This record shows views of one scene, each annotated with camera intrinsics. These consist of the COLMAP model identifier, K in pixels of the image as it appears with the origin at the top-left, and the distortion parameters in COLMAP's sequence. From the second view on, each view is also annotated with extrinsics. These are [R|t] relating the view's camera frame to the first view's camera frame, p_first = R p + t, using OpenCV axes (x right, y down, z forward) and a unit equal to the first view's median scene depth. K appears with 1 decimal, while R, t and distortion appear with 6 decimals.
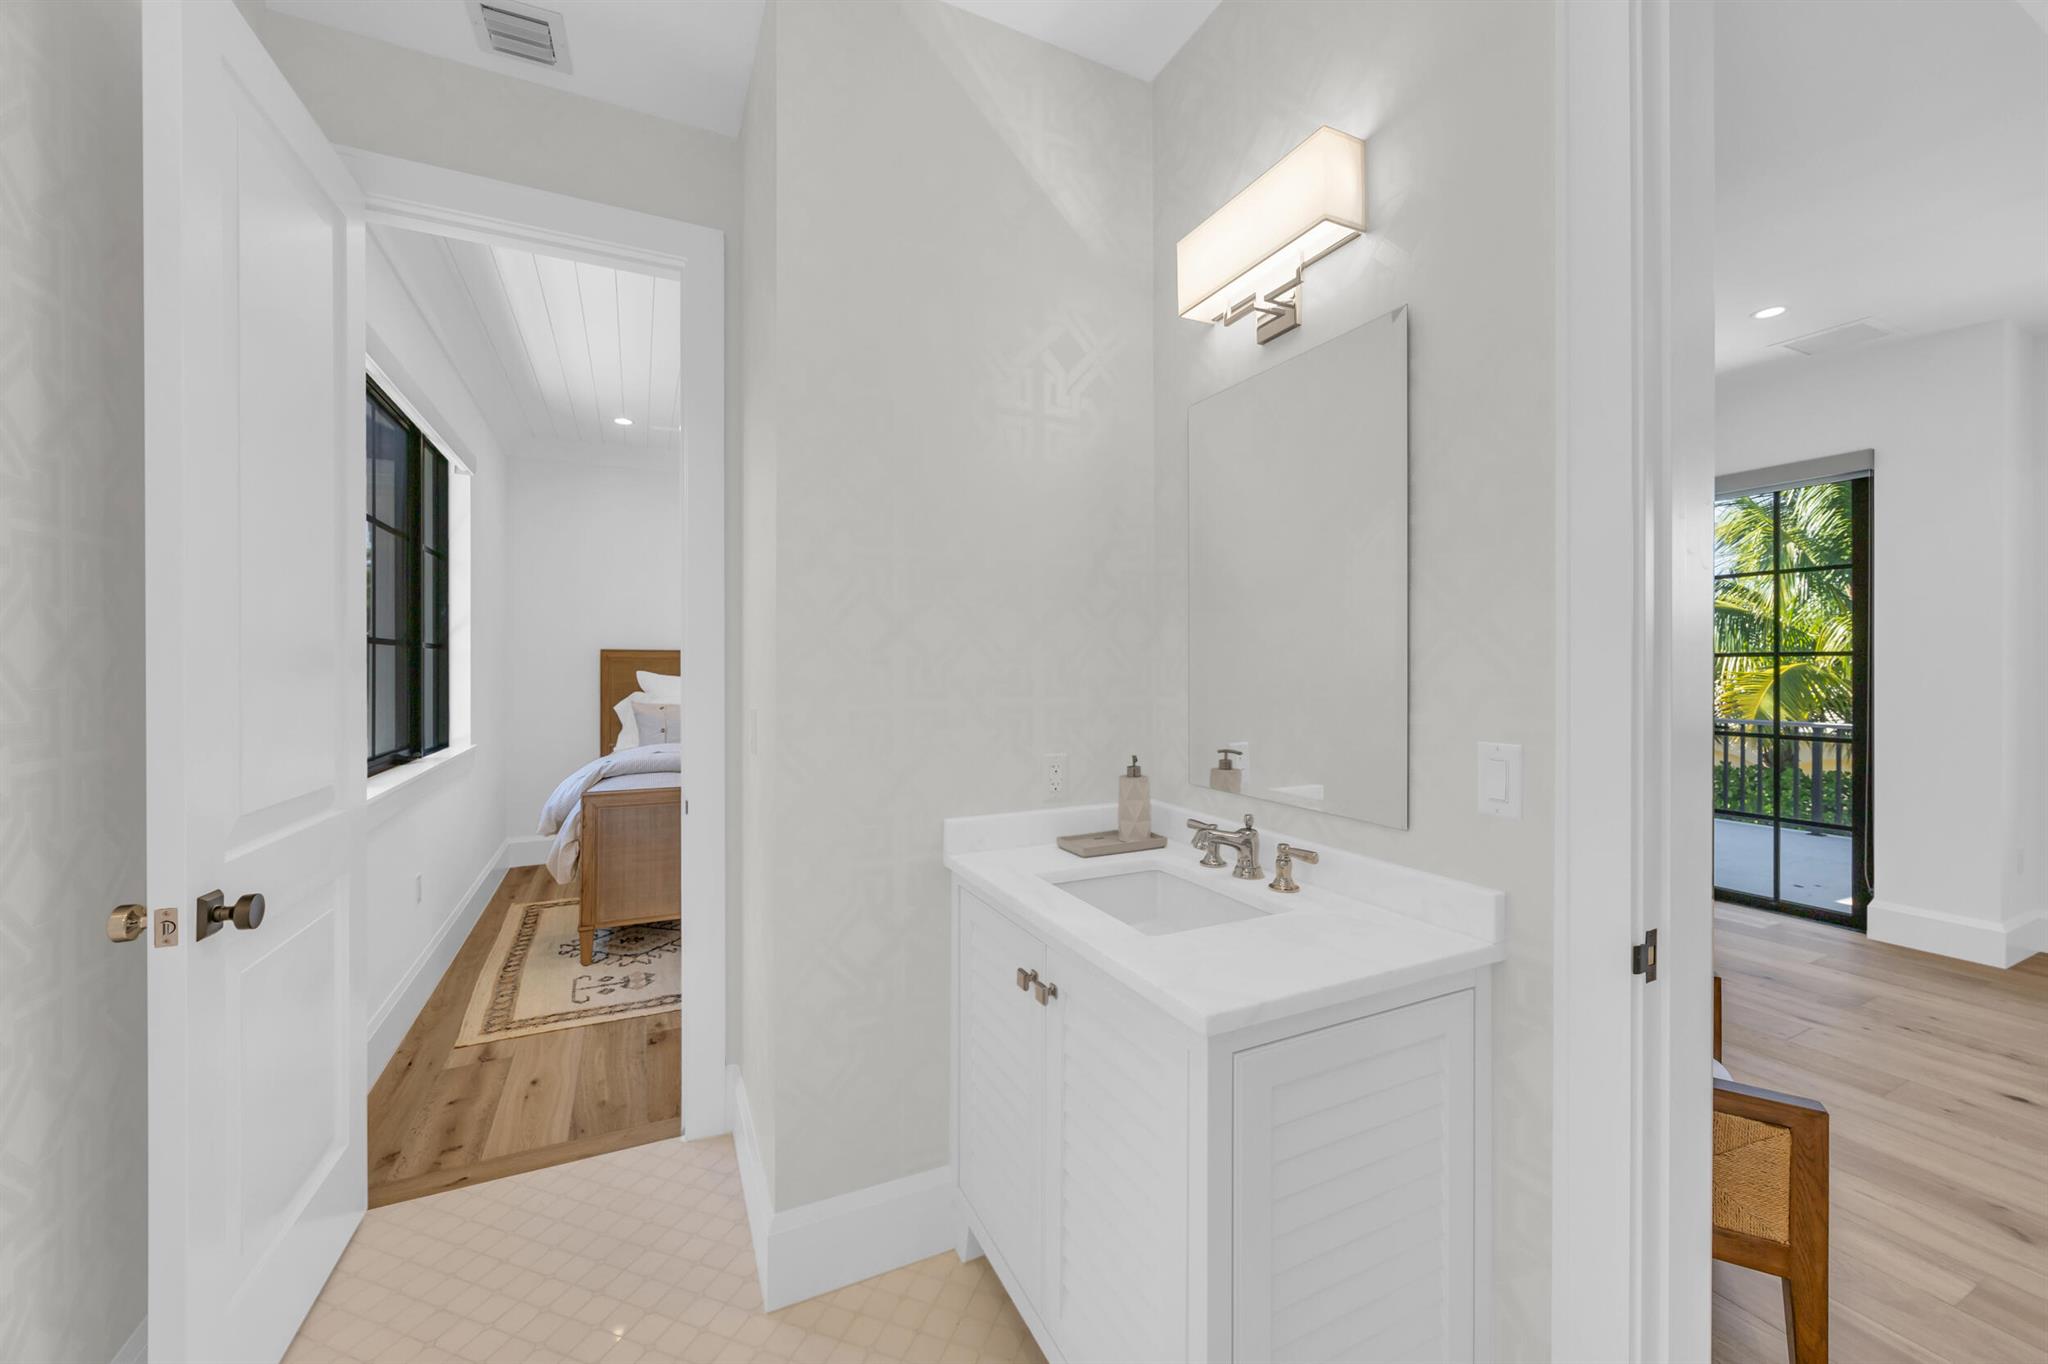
lens RADIAL K [[786.9, 0, 1020.2], [0, 786.9, 676.6], [0, 0, 1]] dist [-0.001354, -0.000001]
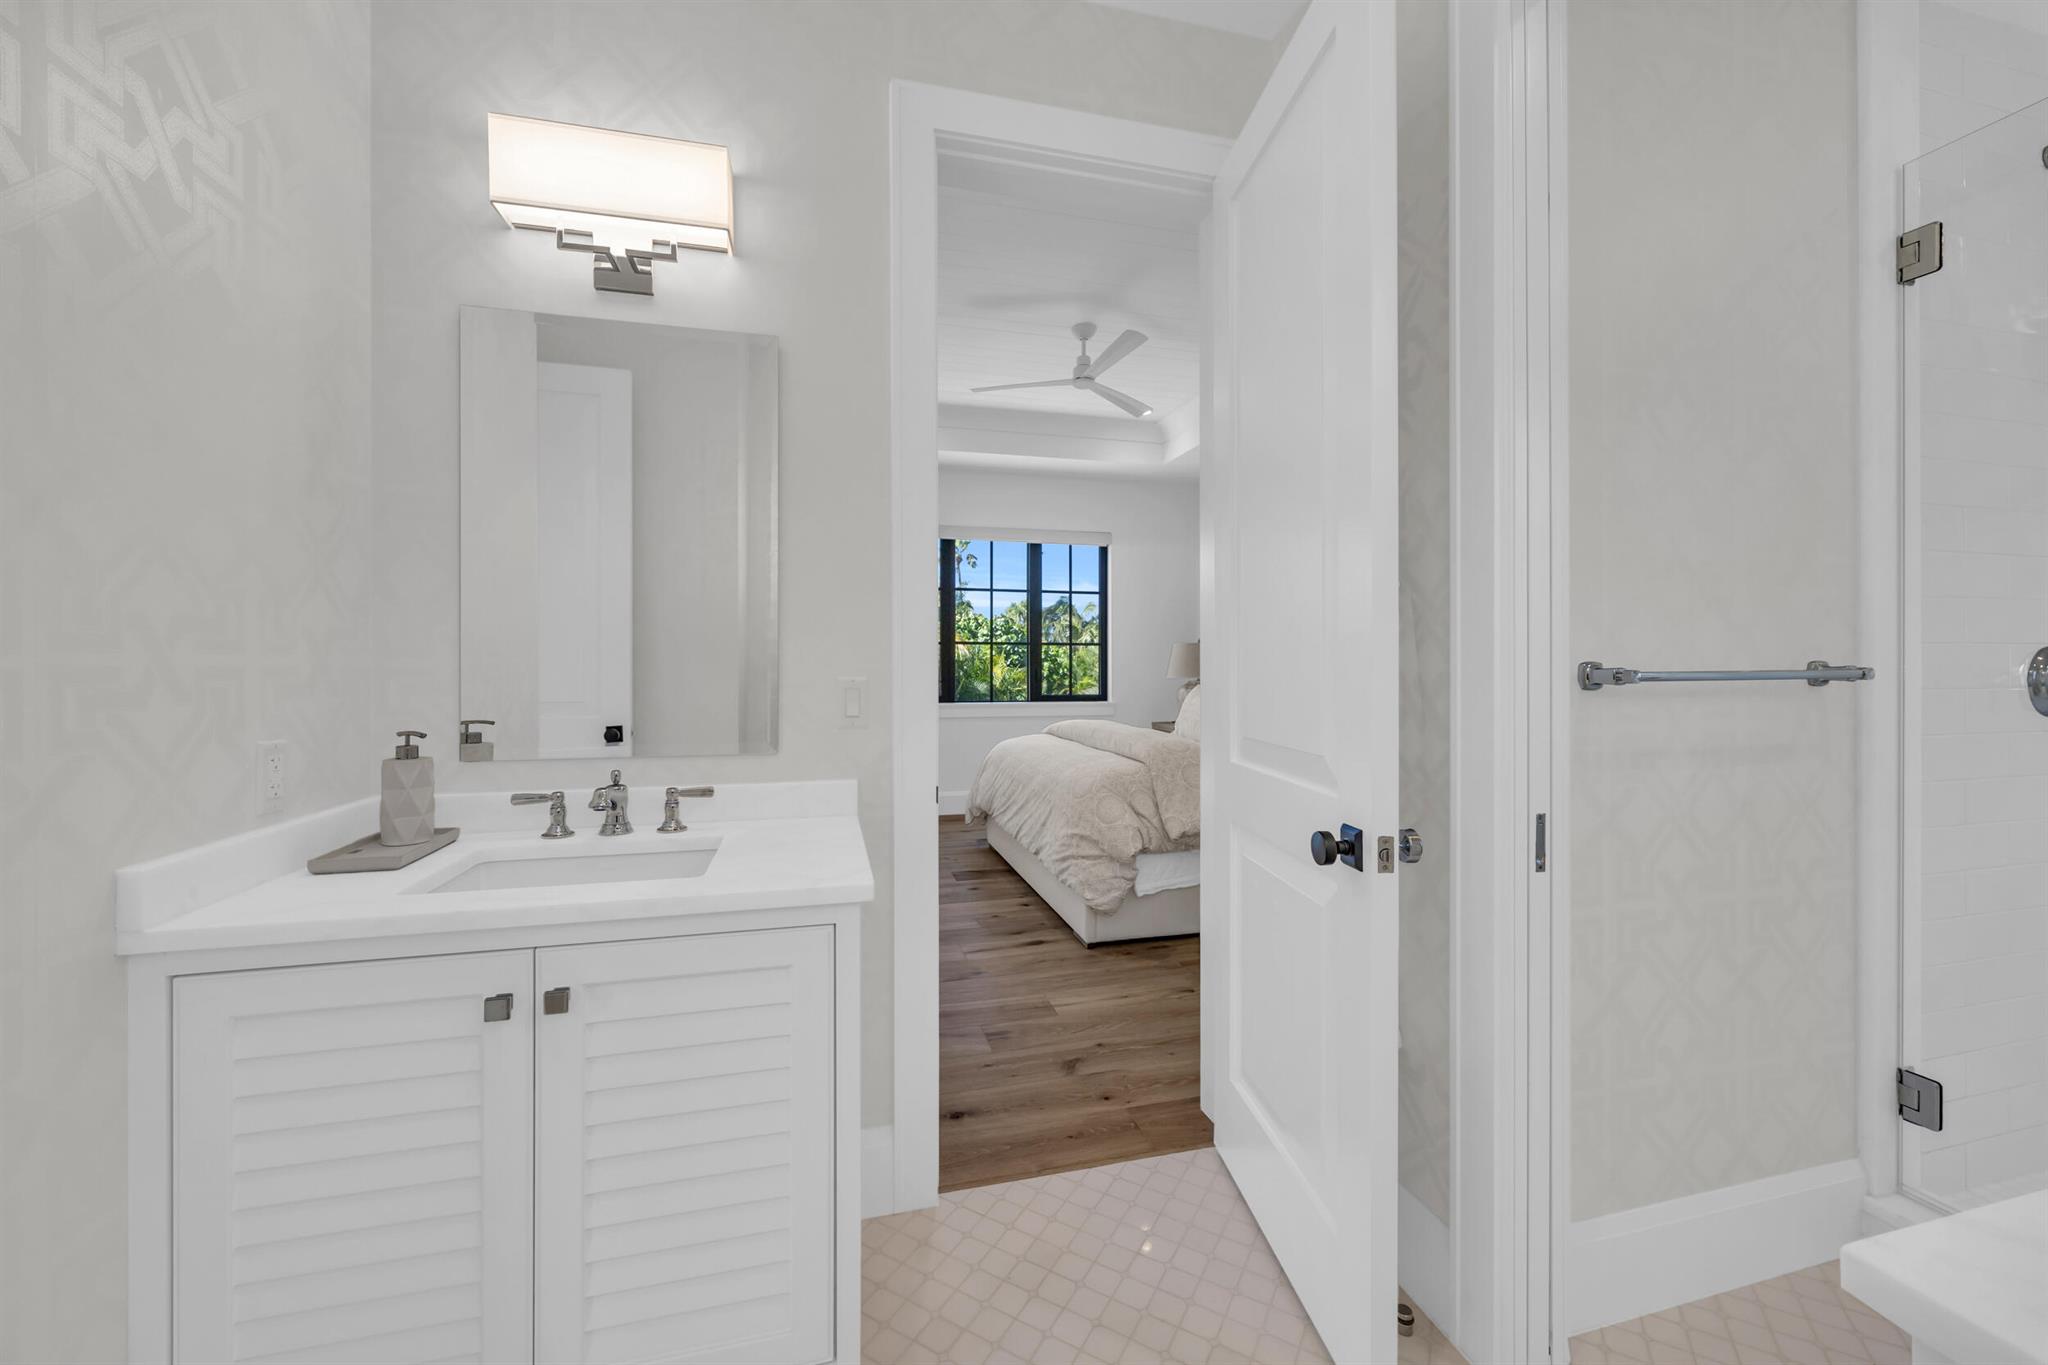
lens RADIAL K [[786.9, 0, 1020.2], [0, 786.9, 677.1], [0, 0, 1]] dist [-0.001354, -0.000001]
pose [[0.193050, -0.003084, 0.981184, -0.516375], [0.023326, 0.999727, -0.001447, 0.067245], [-0.980912, 0.023166, 0.193070, 0.292815]]
